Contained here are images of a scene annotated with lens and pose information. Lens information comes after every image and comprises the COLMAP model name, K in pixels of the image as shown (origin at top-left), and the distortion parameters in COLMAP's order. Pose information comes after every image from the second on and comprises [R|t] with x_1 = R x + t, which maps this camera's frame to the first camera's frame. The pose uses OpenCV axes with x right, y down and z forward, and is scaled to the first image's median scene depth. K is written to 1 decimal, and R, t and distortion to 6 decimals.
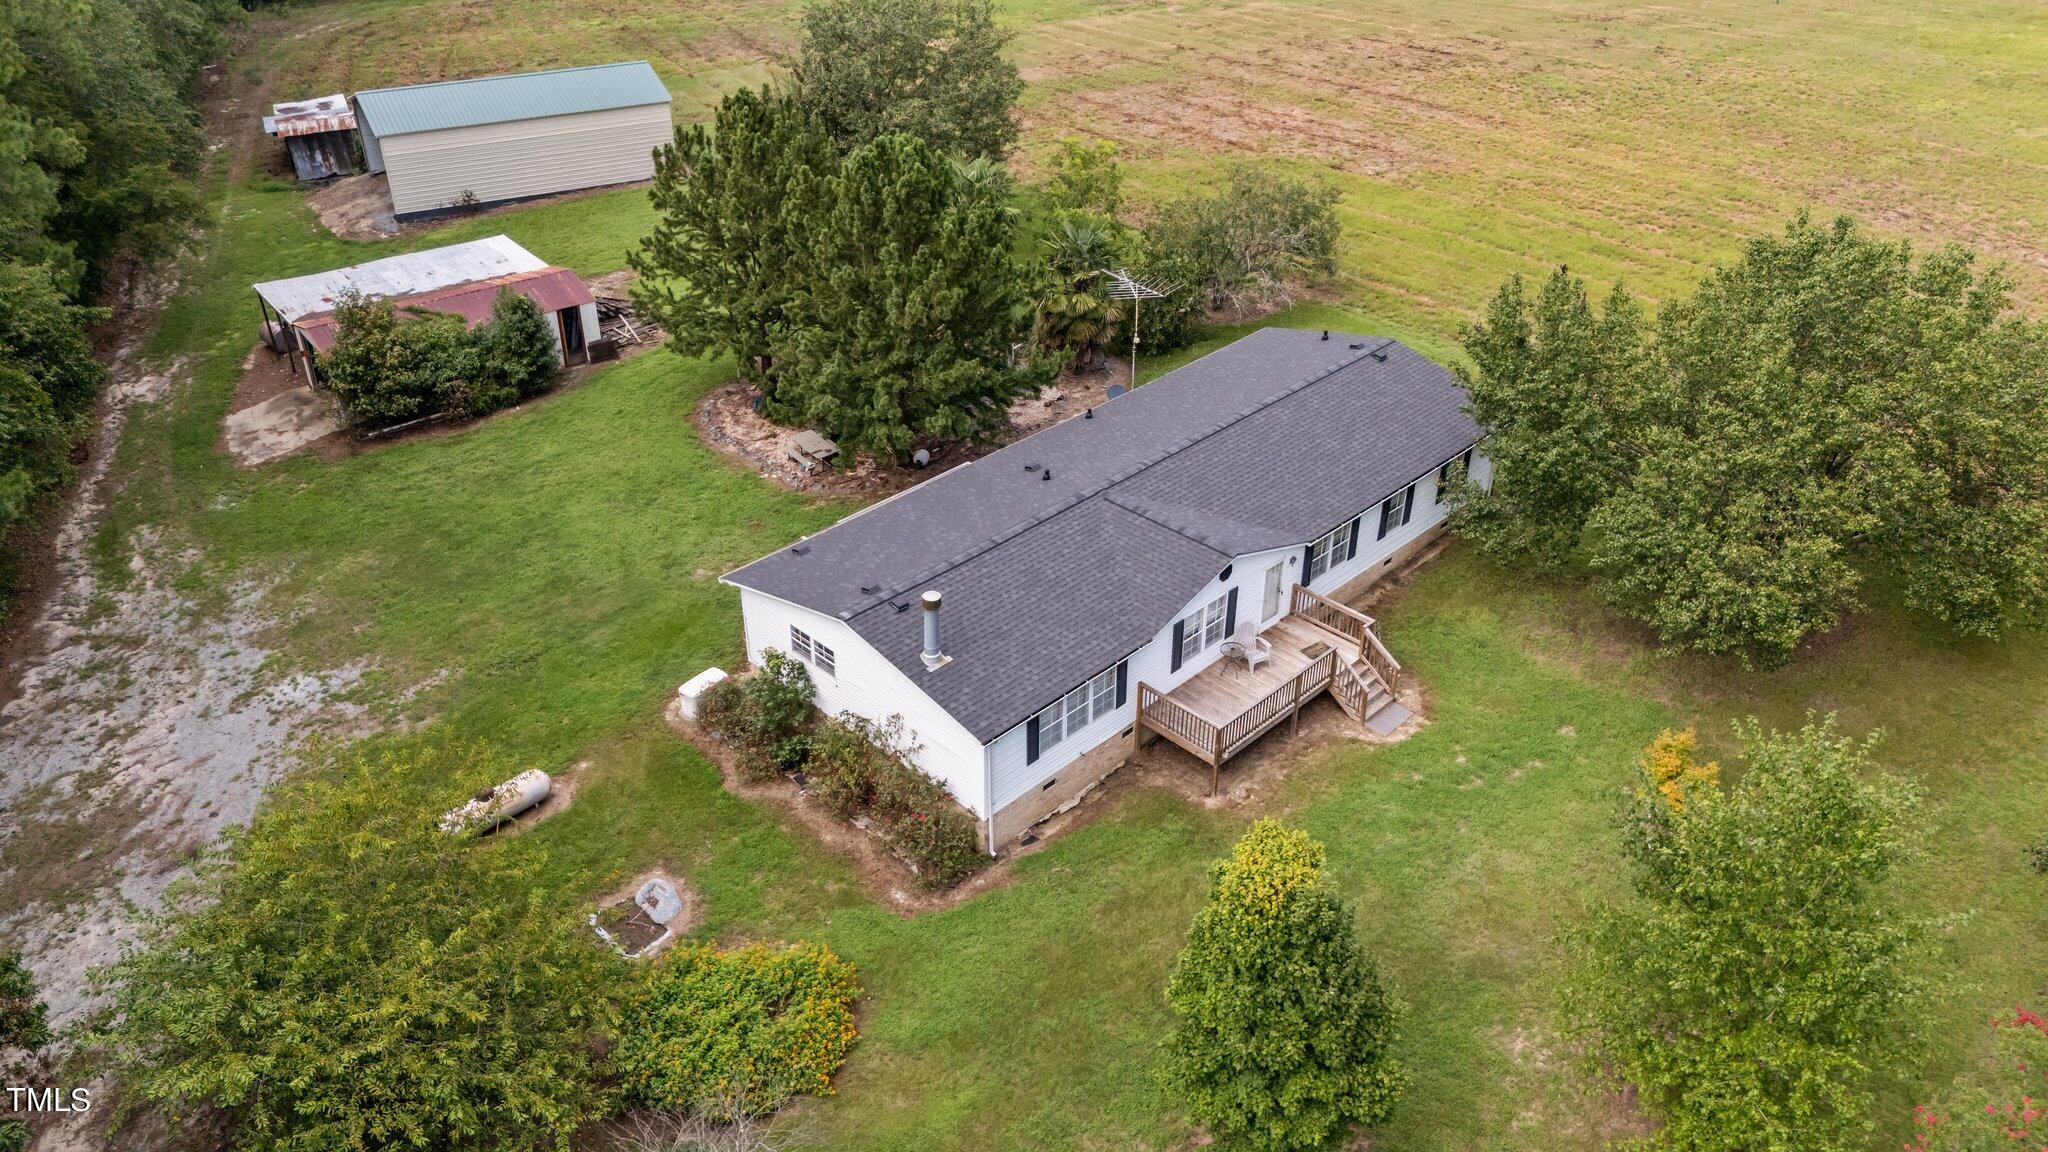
lens RADIAL K [[1506.5, 0, 1029.5], [0, 1506.5, 569.2], [0, 0, 1]] dist [0.082285, -0.092995]
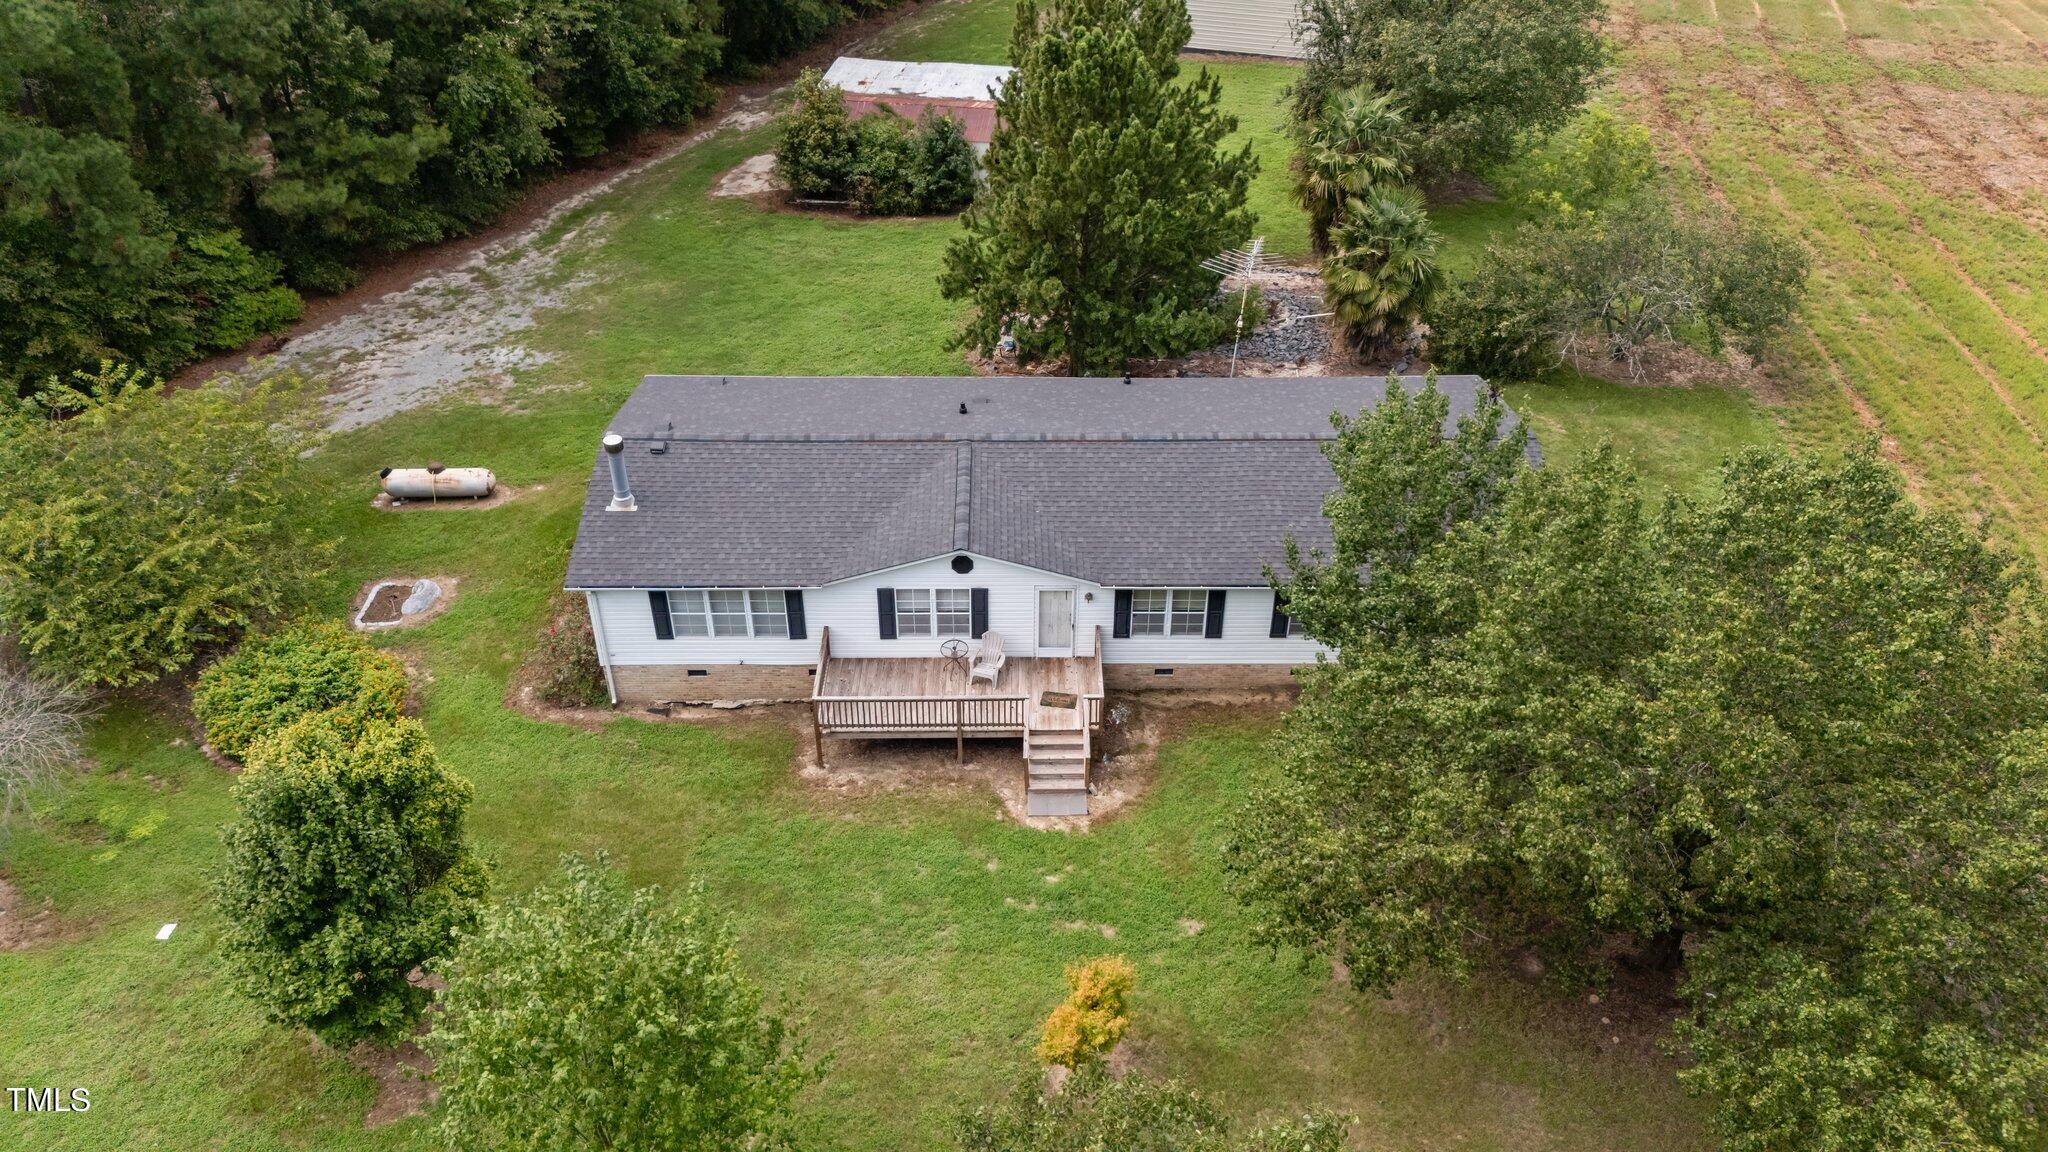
lens RADIAL K [[1506.5, 0, 1035.4], [0, 1506.5, 576.3], [0, 0, 1]] dist [0.082285, -0.092995]
pose [[0.712266, 0.420210, -0.562229, 0.467820], [-0.375727, 0.904831, 0.200276, -0.131563], [0.592880, 0.068595, 0.802364, 0.214067]]
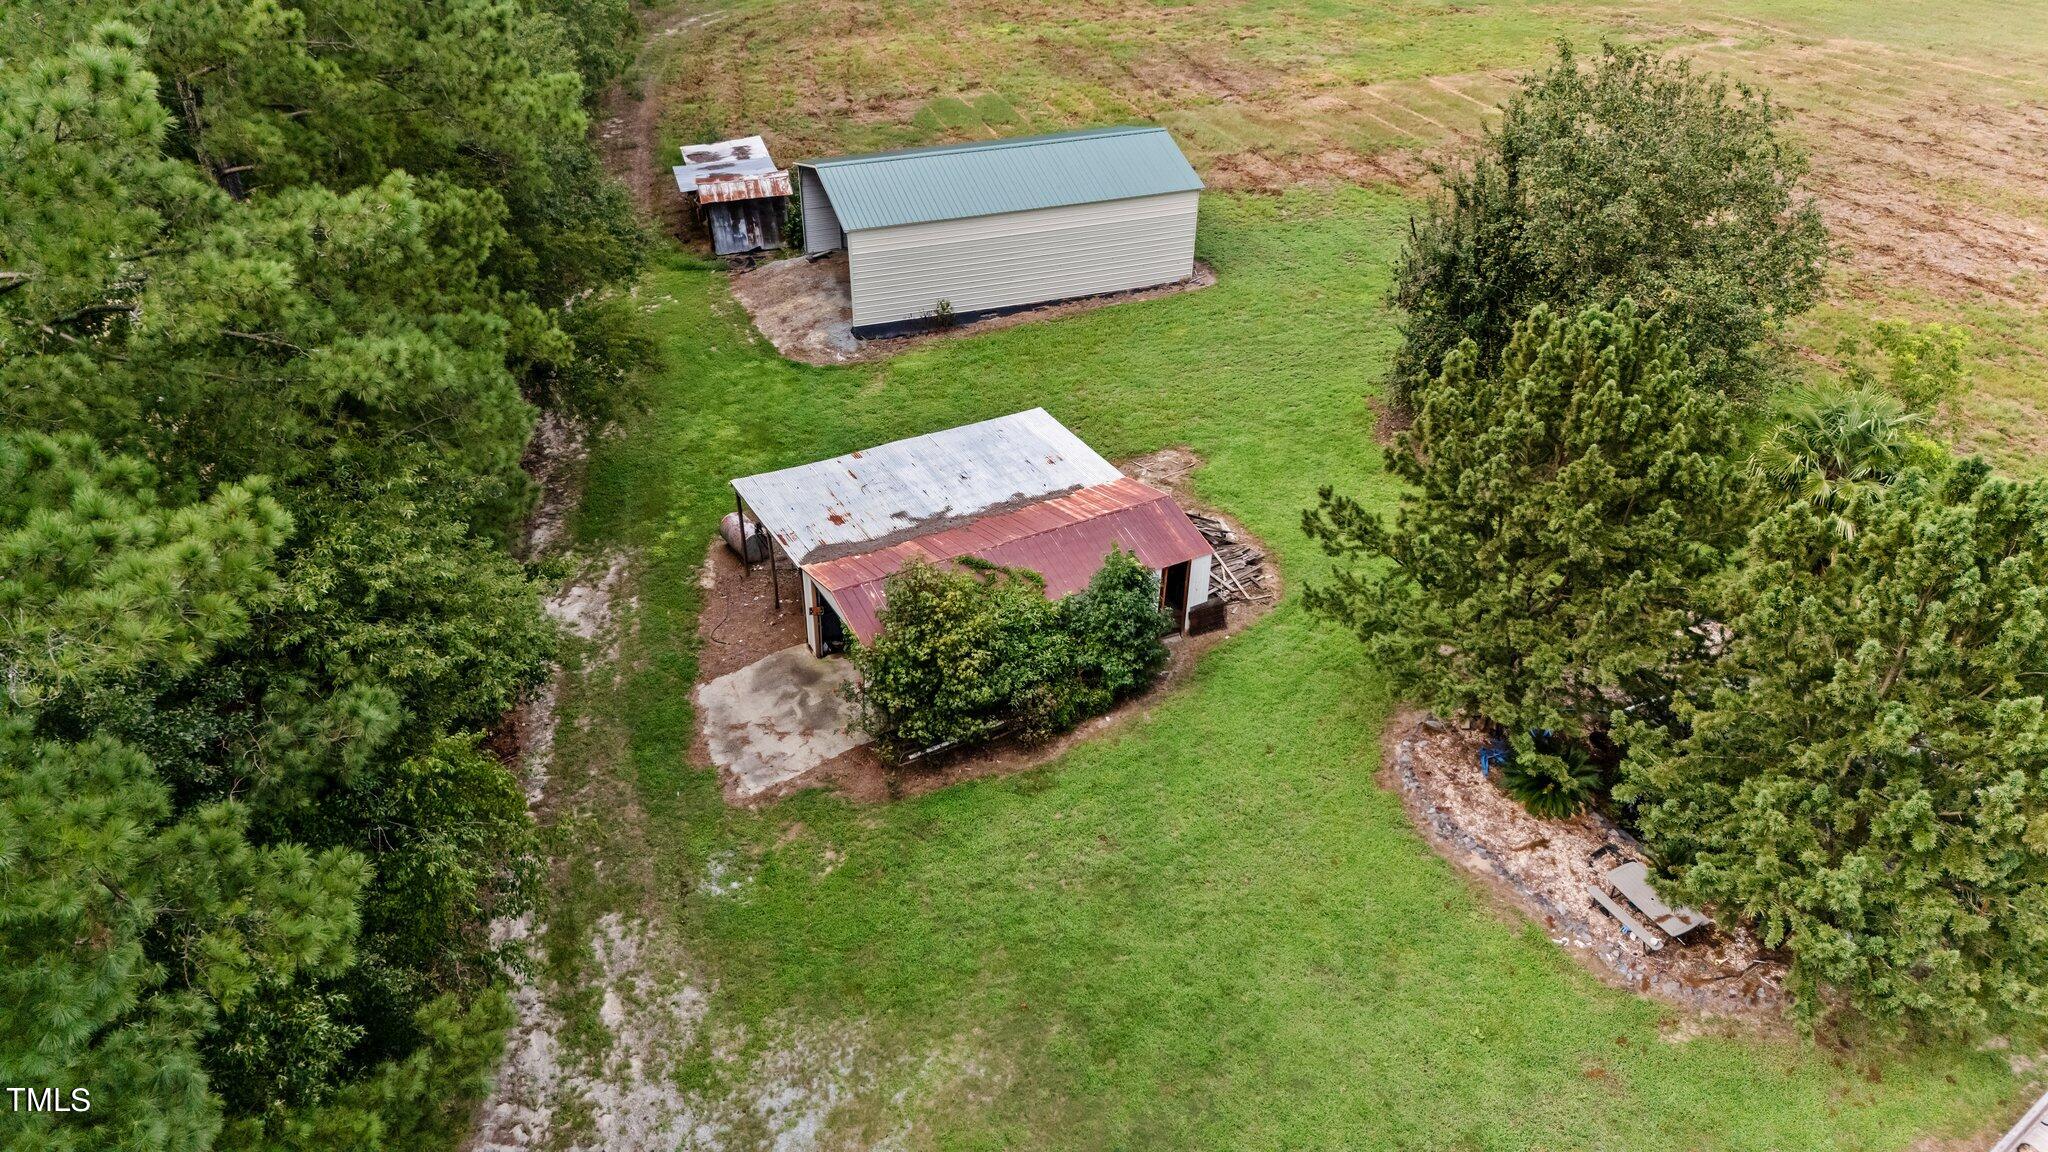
lens RADIAL K [[1506.5, 0, 1034.4], [0, 1506.5, 576.9], [0, 0, 1]] dist [0.082285, -0.092995]
pose [[0.988356, 0.092173, -0.121067, -0.311532], [-0.088078, 0.995359, 0.038760, -0.204007], [0.124078, -0.027645, 0.991887, 0.351876]]
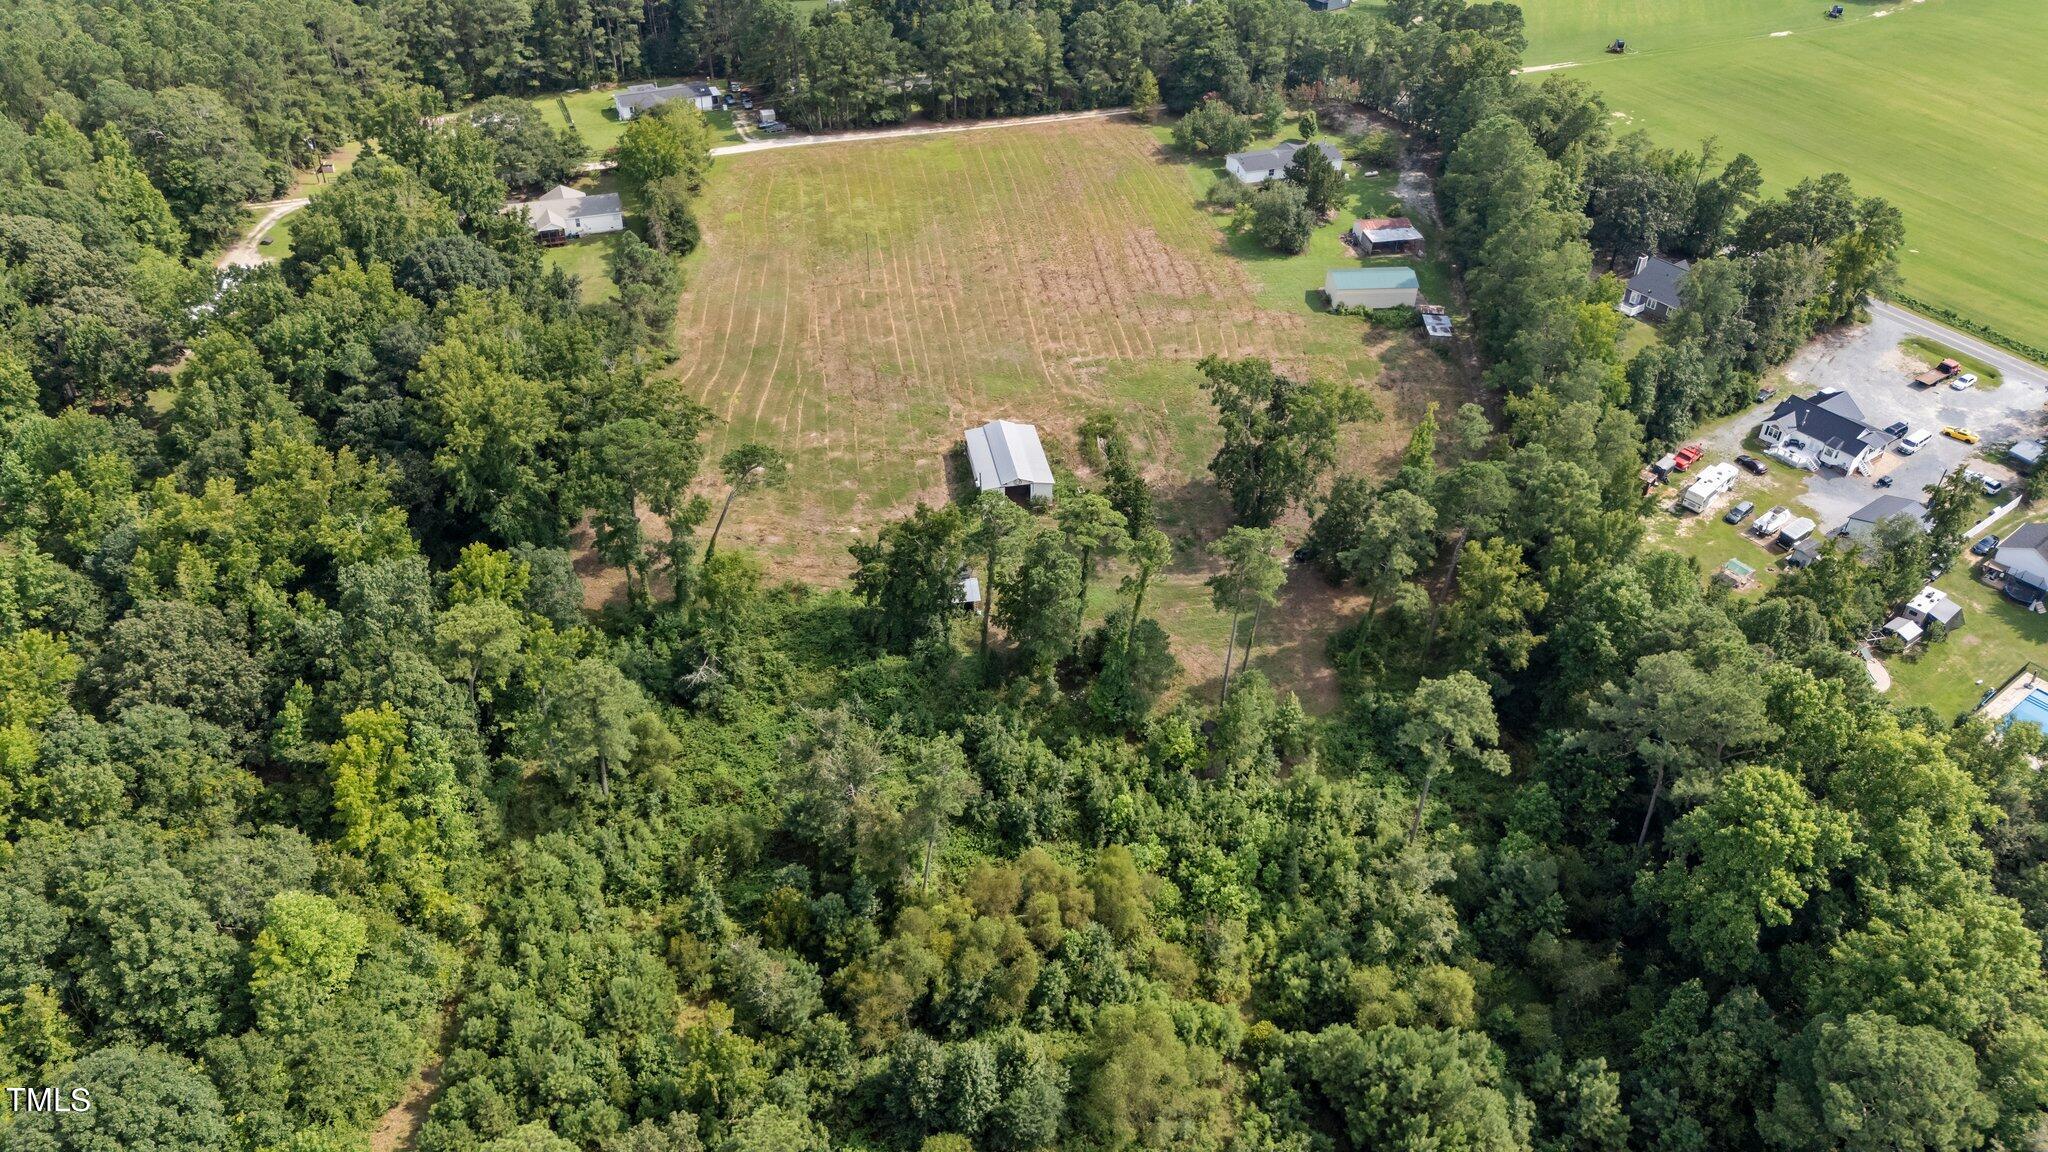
lens RADIAL K [[1506.5, 0, 1023.9], [0, 1506.5, 573.9], [0, 0, 1]] dist [0.082285, -0.092995]
pose [[-0.901596, -0.272435, 0.336012, -1.426704], [0.213539, 0.395227, 0.893419, -4.838381], [-0.376200, 0.877254, -0.298159, 4.300848]]
